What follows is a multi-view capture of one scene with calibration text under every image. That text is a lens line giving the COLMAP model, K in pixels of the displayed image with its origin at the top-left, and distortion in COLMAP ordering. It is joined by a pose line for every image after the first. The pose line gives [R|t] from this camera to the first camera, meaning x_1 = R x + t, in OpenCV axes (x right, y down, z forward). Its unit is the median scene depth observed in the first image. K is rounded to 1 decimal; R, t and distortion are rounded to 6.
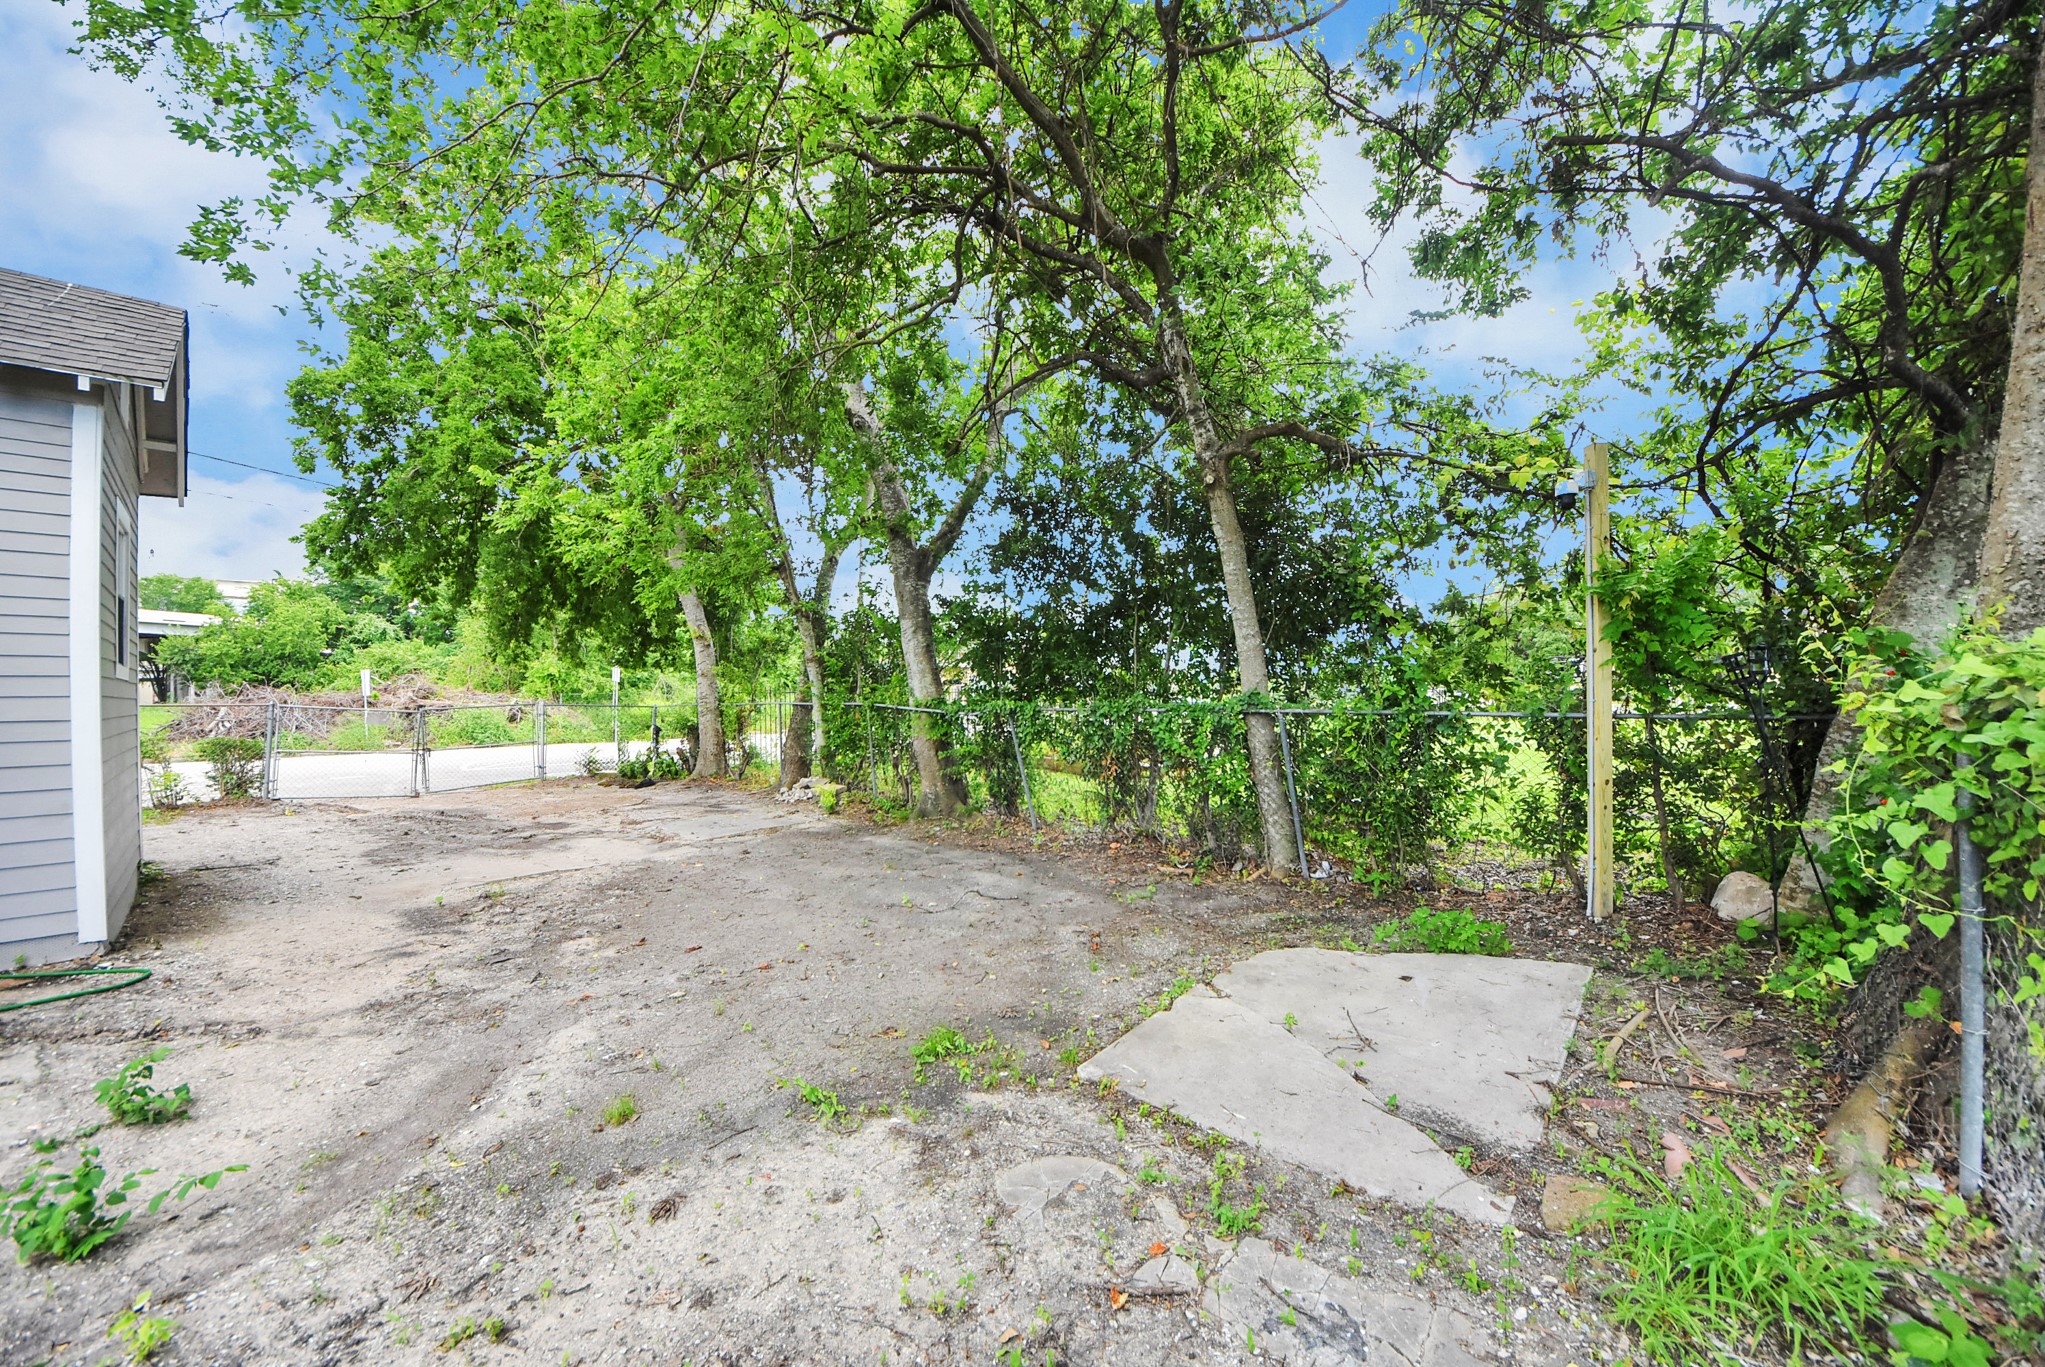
lens RADIAL K [[724.9, 0, 1037.7], [0, 724.9, 692.7], [0, 0, 1]] dist [0.048141, -0.030208]
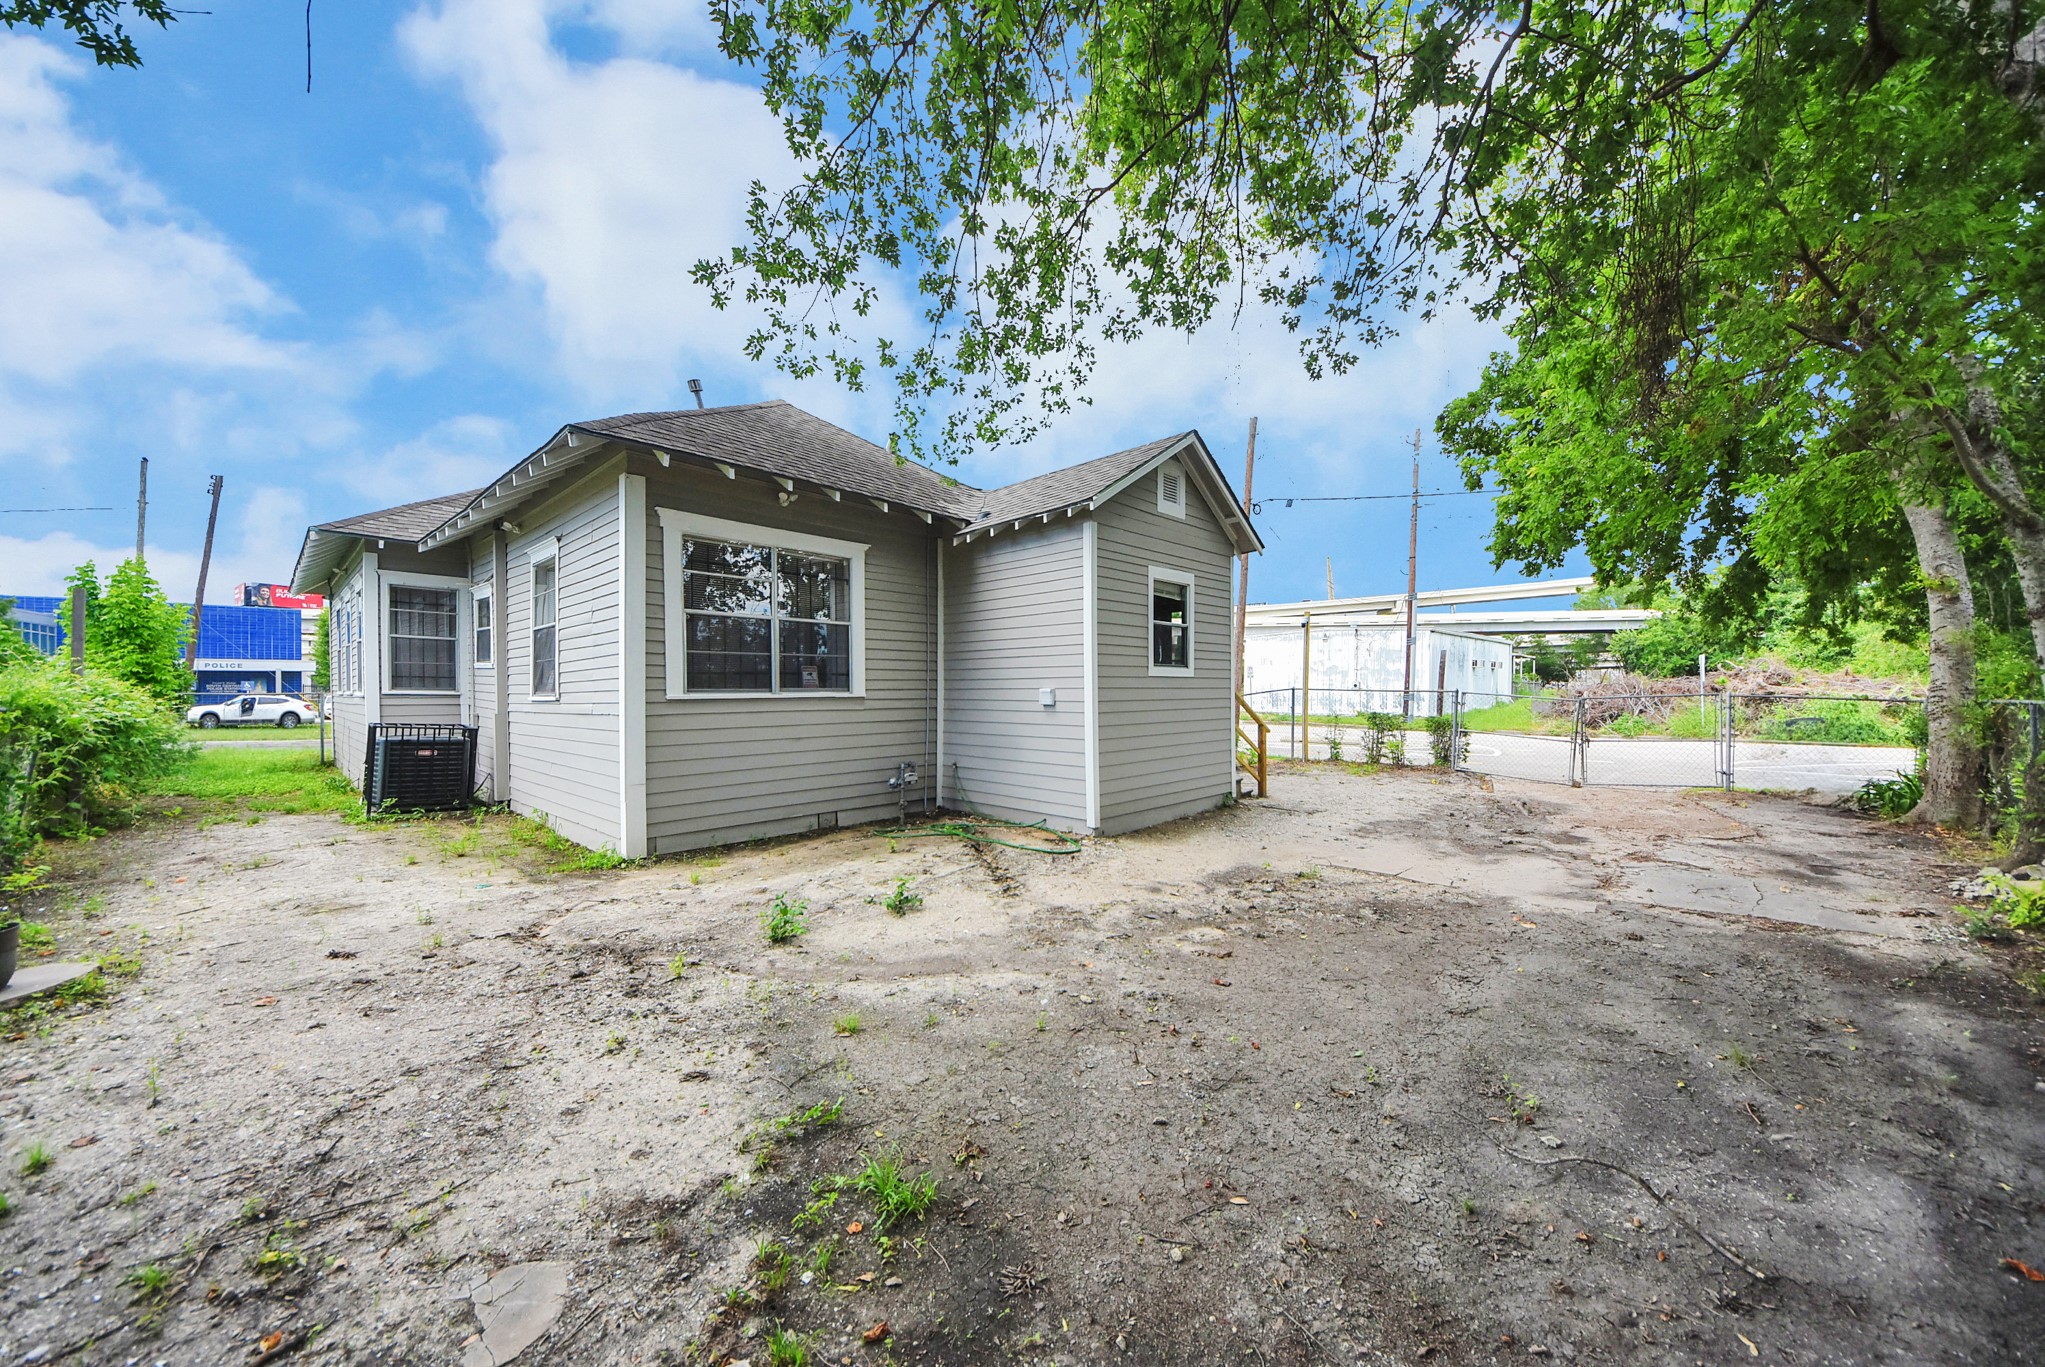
lens RADIAL K [[724.9, 0, 1037.7], [0, 724.9, 692.7], [0, 0, 1]] dist [0.048141, -0.030208]
pose [[-0.027294, 0.015780, -0.999503, 0.437194], [0.005972, 0.999860, 0.015623, -0.010426], [0.999610, -0.005542, -0.027384, 0.889515]]
